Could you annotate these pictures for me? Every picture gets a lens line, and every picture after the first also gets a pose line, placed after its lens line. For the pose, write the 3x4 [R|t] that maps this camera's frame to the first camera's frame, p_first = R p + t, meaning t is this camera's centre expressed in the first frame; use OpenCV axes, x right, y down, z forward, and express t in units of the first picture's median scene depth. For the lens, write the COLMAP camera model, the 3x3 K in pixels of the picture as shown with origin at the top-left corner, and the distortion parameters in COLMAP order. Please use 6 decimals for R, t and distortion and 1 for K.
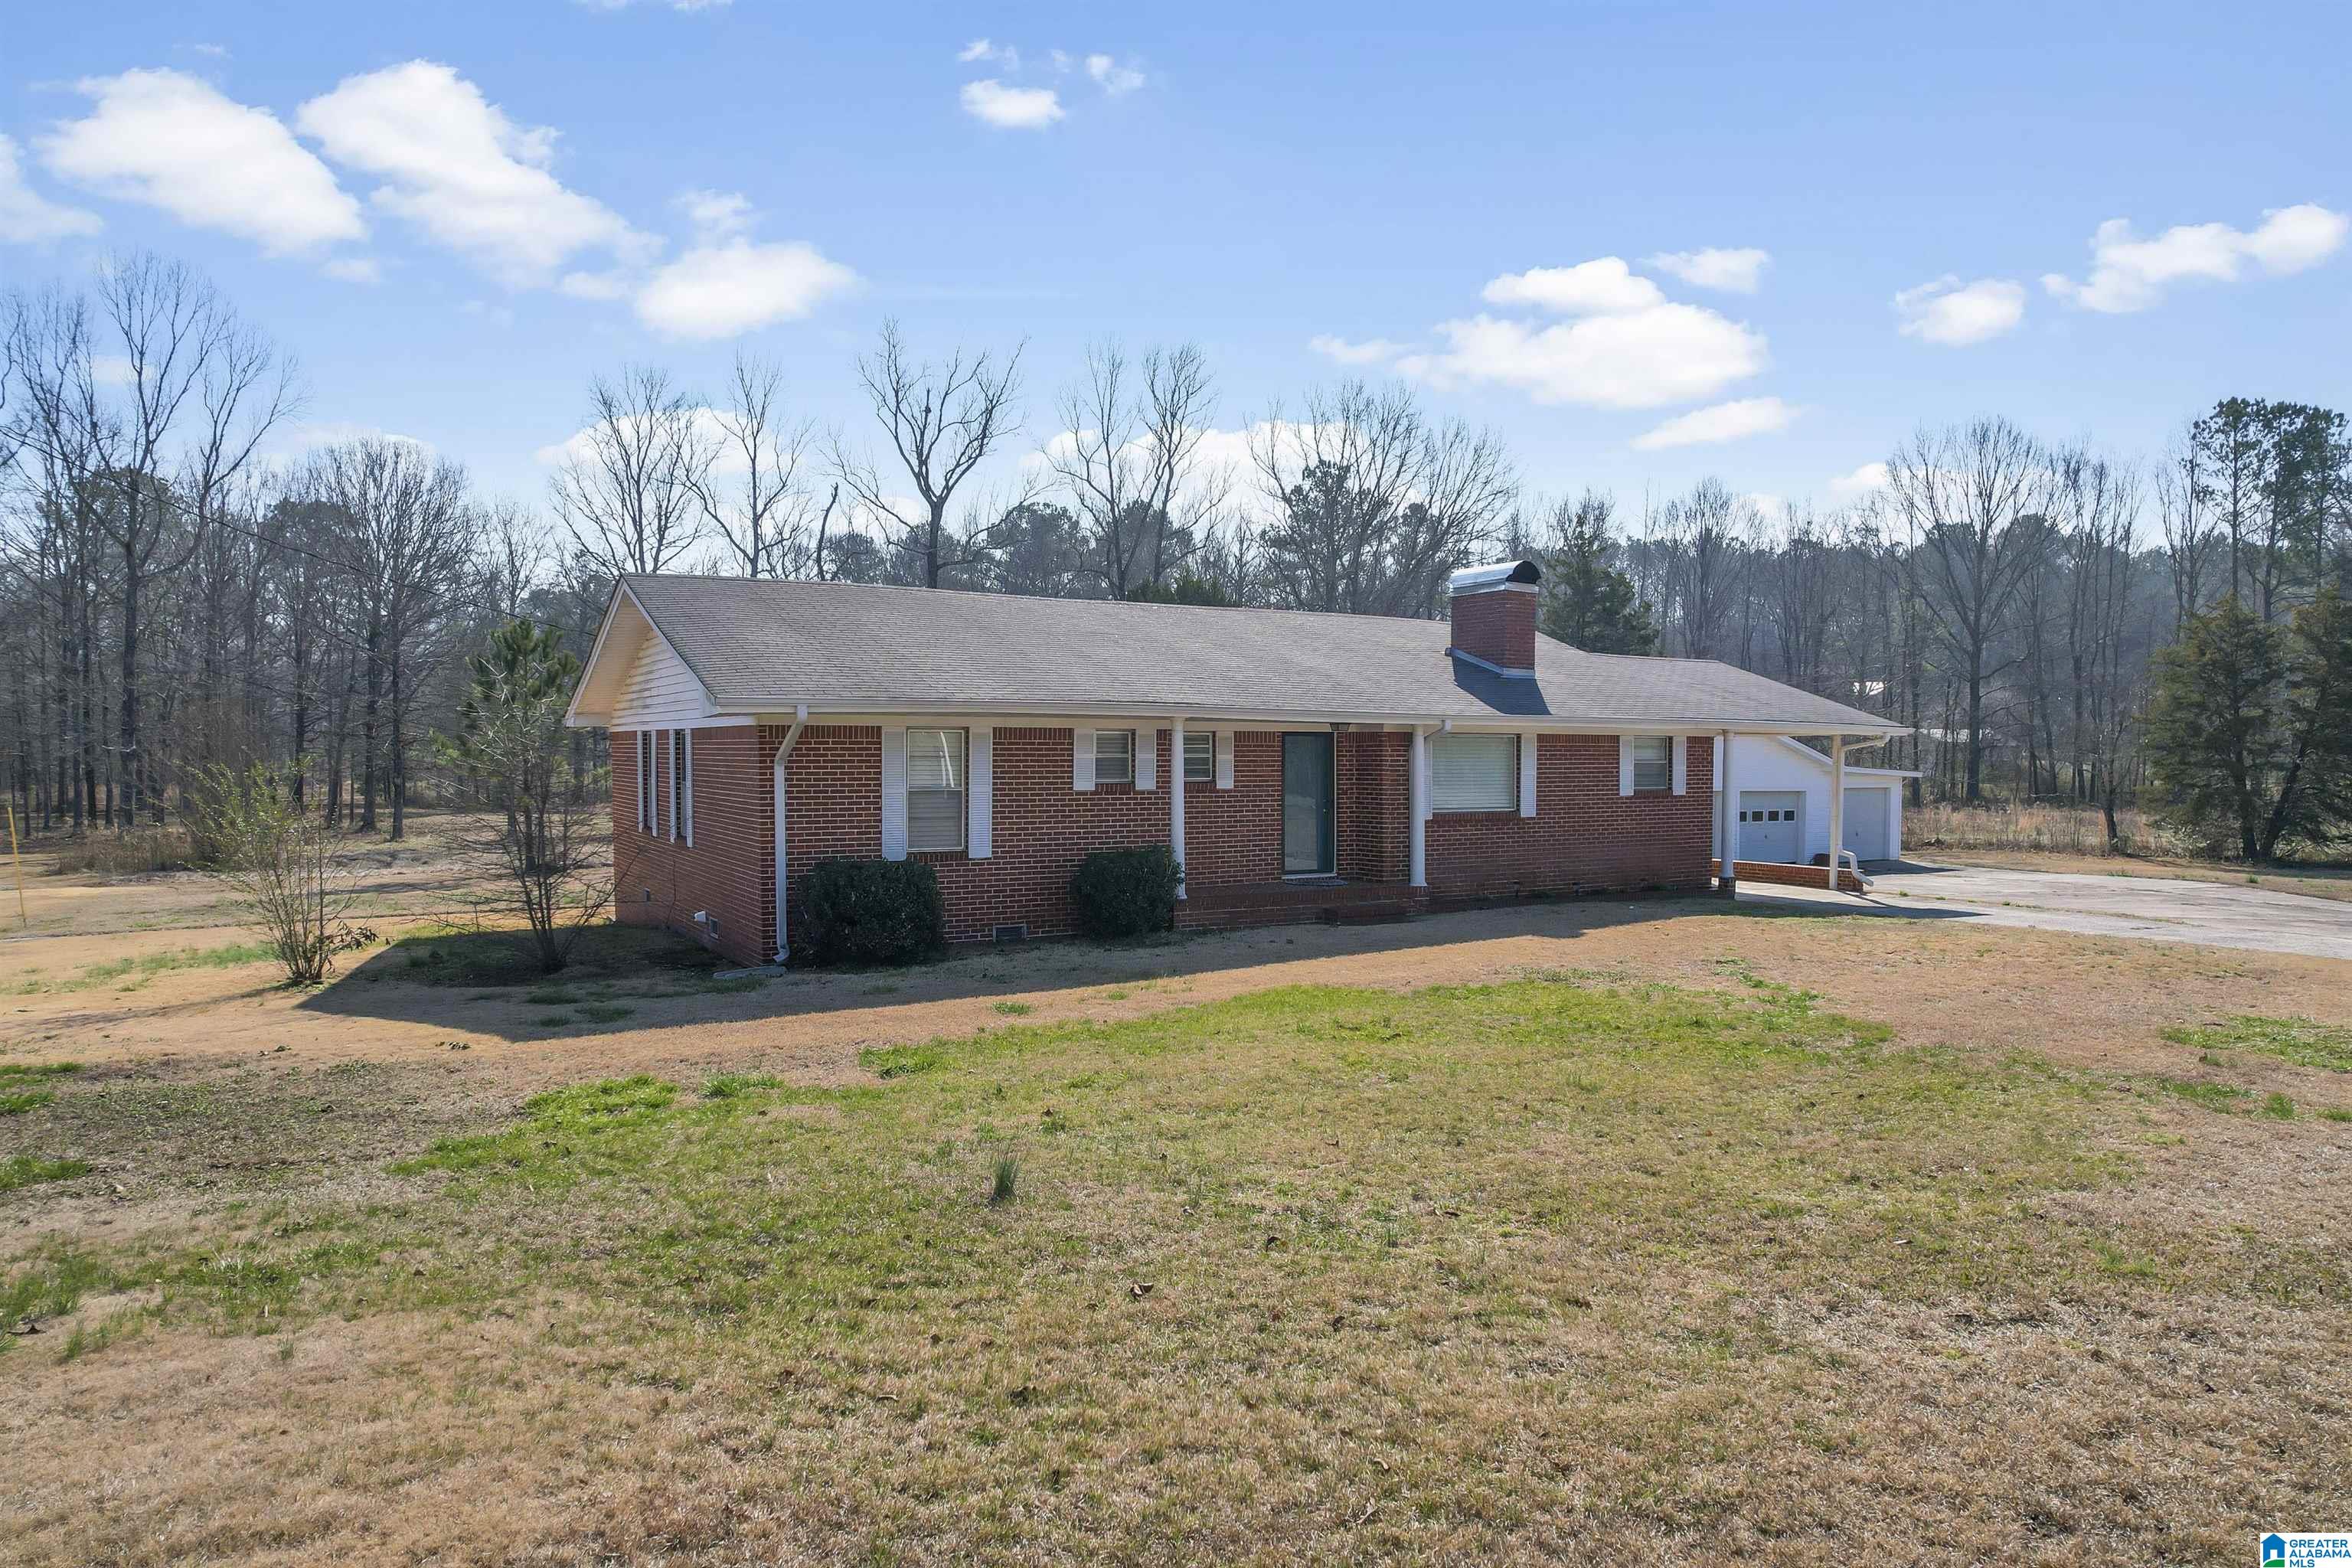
lens RADIAL K [[1498.7, 0, 1176.0], [0, 1498.7, 784.0], [0, 0, 1]] dist [-0.077678, 0.070826]
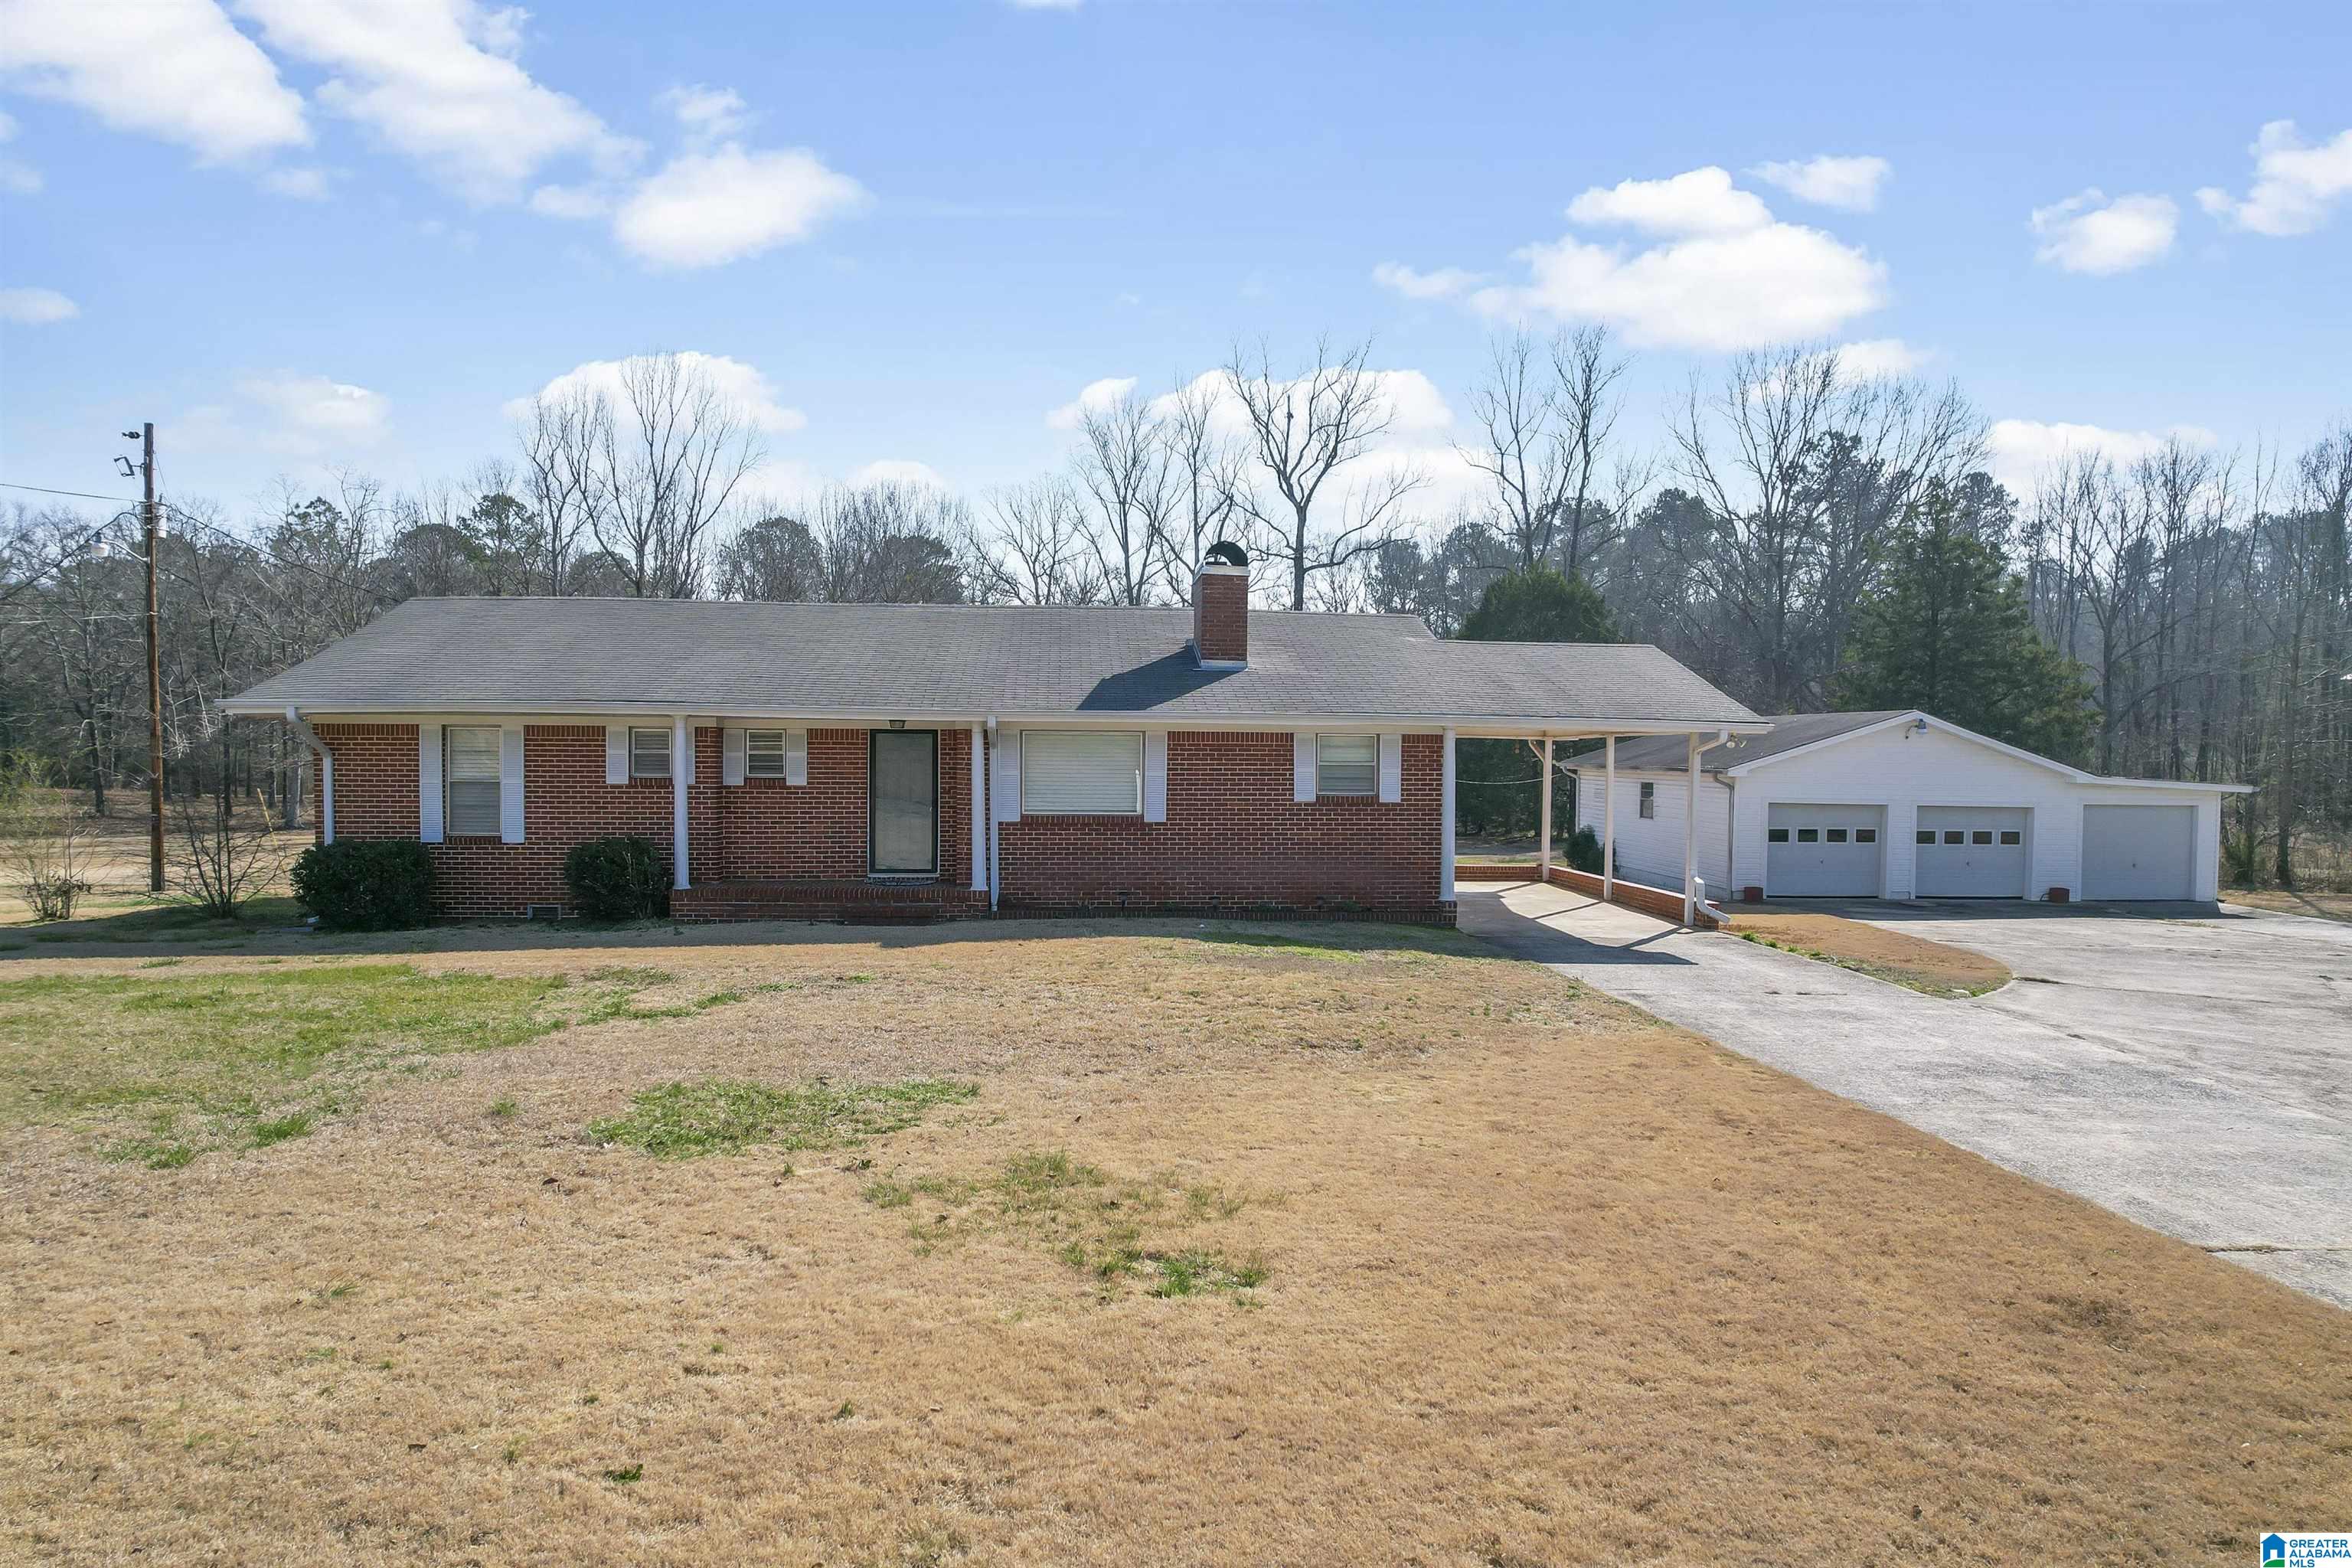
lens RADIAL K [[1498.7, 0, 1176.0], [0, 1498.7, 784.0], [0, 0, 1]] dist [-0.077678, 0.070826]
pose [[0.906231, 0.008585, -0.422696, 0.381355], [-0.009831, 0.999951, -0.000767, -0.001868], [0.422668, 0.004851, 0.906271, 0.116295]]
